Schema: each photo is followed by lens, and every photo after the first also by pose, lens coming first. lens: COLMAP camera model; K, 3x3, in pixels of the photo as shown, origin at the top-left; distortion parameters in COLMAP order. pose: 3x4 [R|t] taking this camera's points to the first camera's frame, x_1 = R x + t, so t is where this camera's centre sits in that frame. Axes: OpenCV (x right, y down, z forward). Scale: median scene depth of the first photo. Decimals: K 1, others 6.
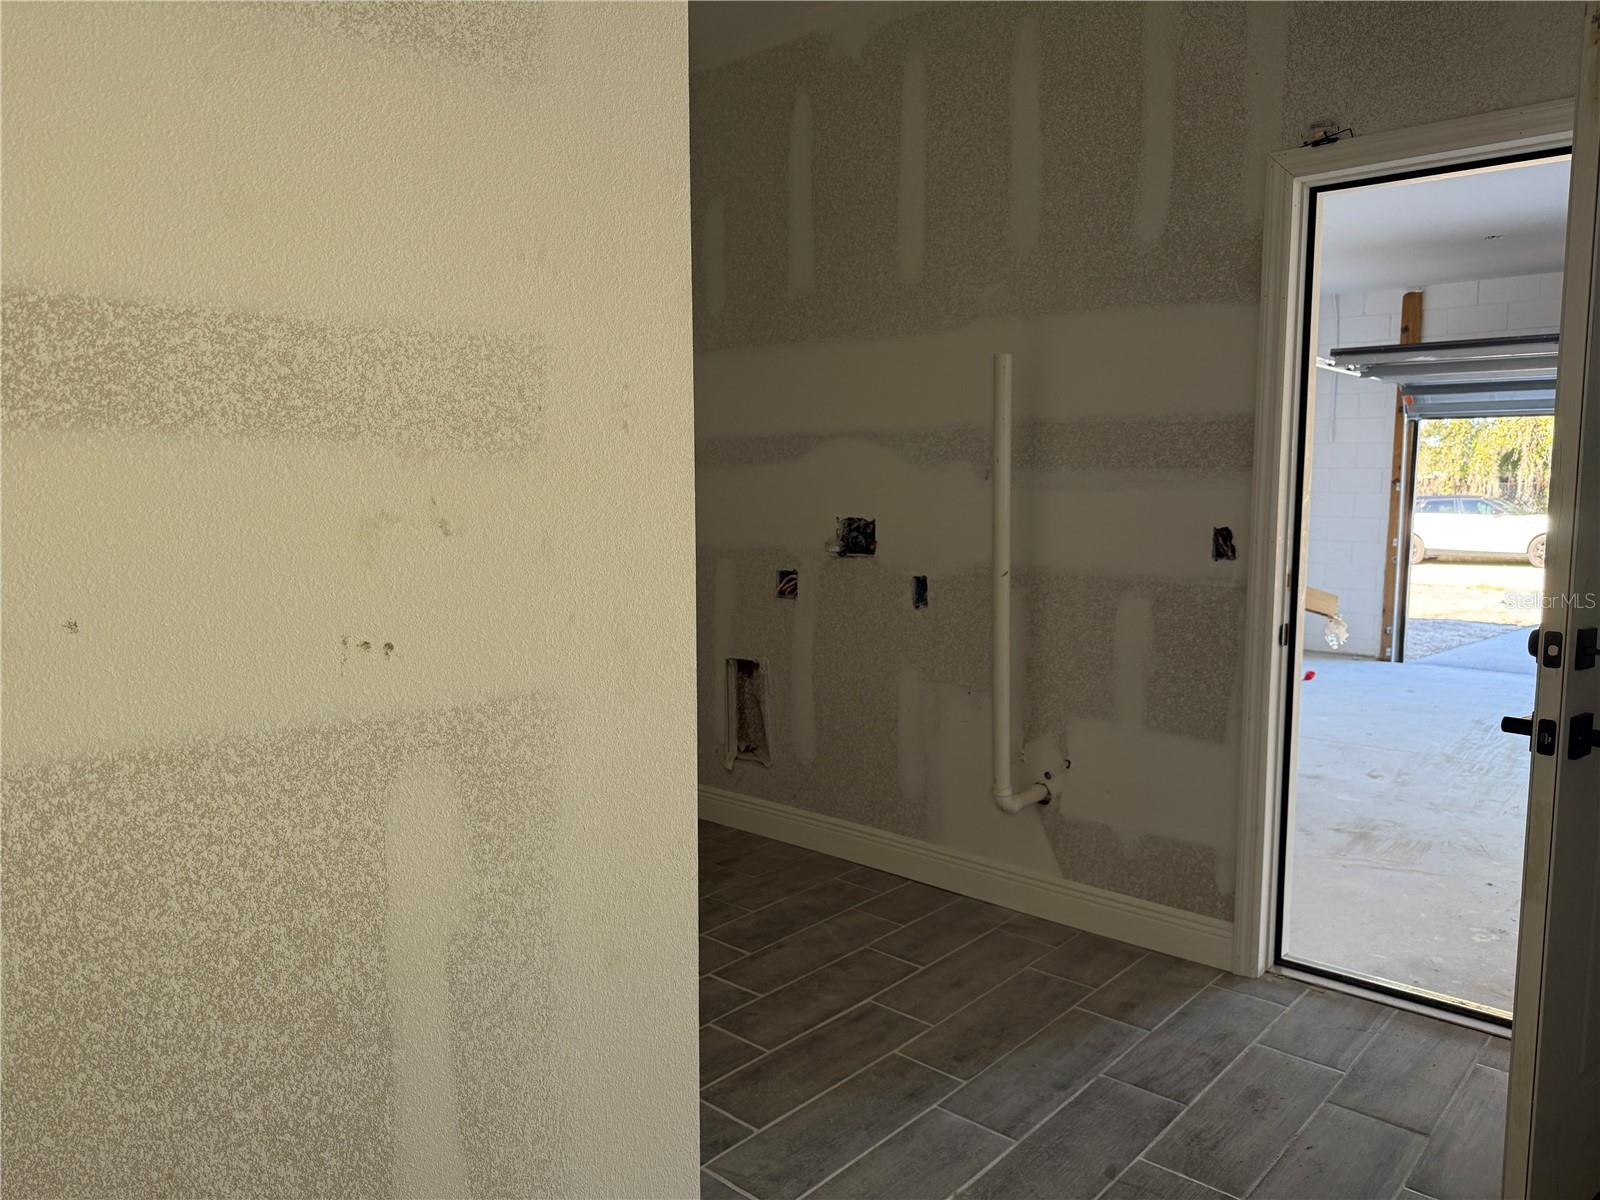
lens RADIAL K [[1115.1, 0, 798.7], [0, 1115.1, 605.9], [0, 0, 1]] dist [0.127082, -0.201248]
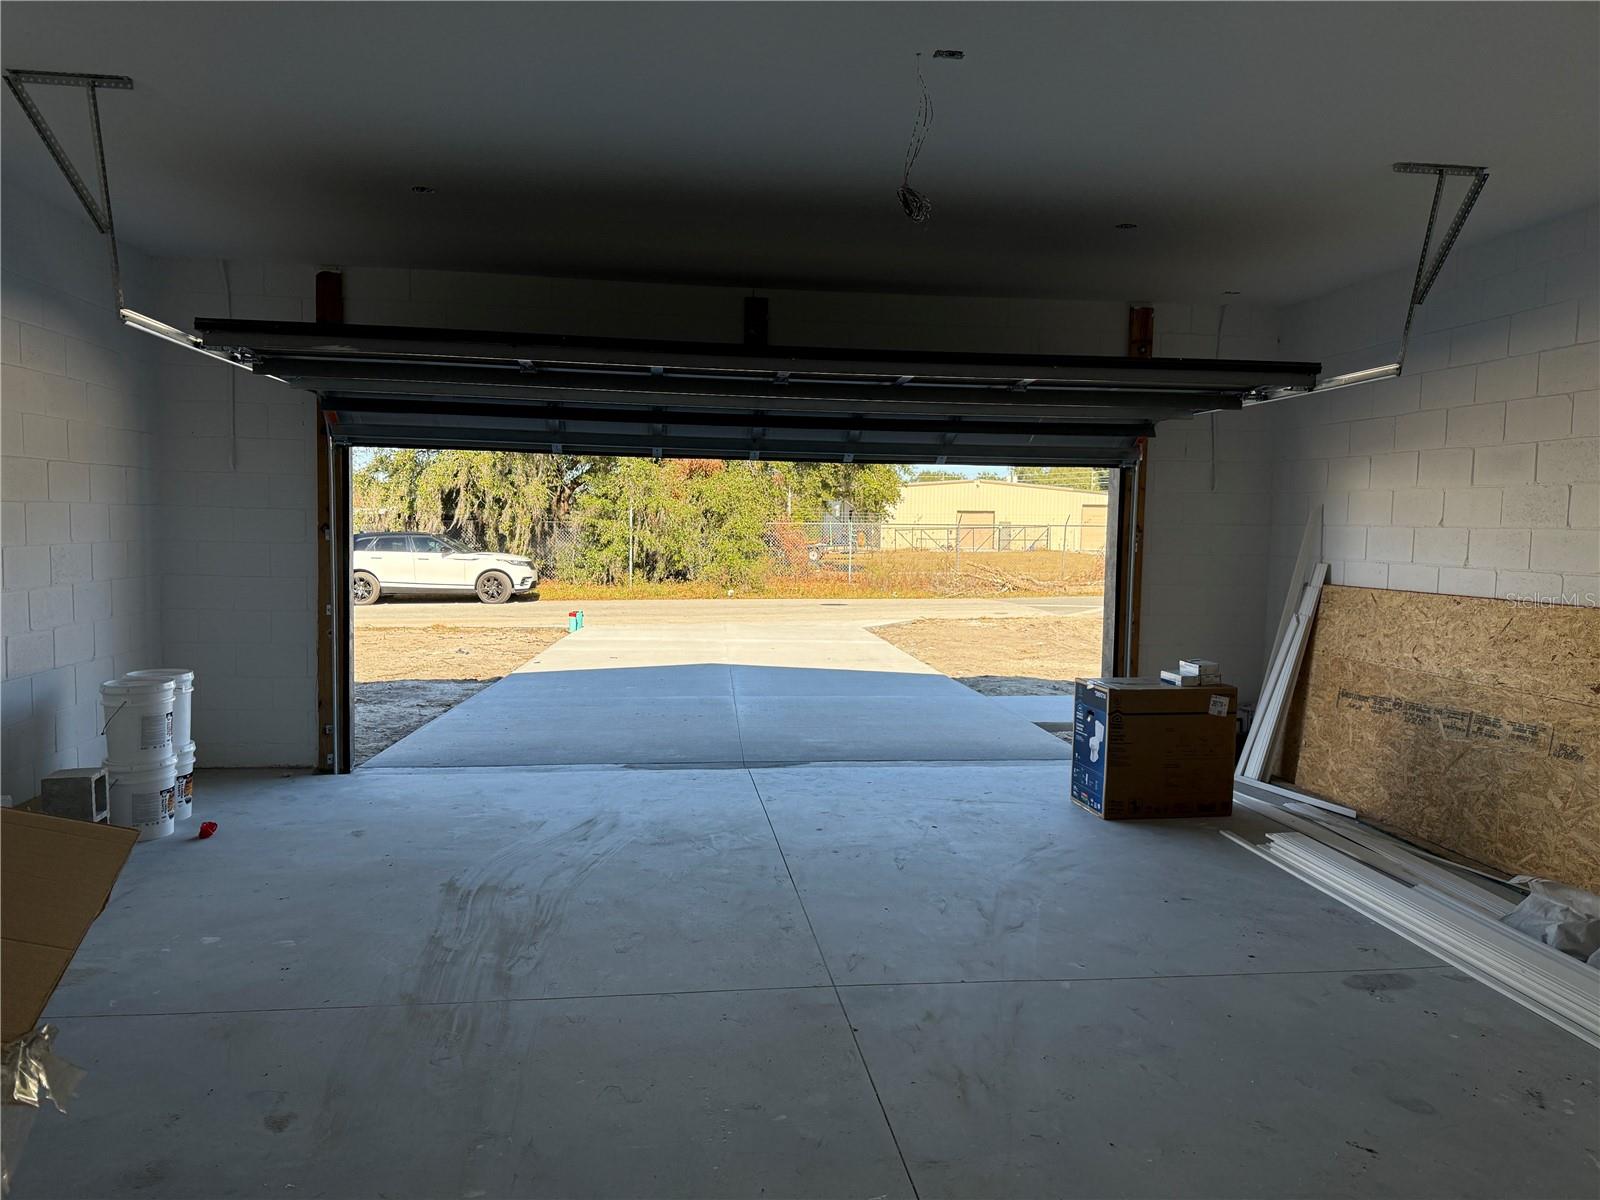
lens RADIAL K [[1115.1, 0, 798.7], [0, 1115.1, 605.9], [0, 0, 1]] dist [0.127082, -0.201248]
pose [[0.656698, -0.042773, 0.752940, 0.141793], [0.062593, 0.998037, 0.002104, -0.033926], [-0.751552, 0.045747, 0.658086, 0.237824]]
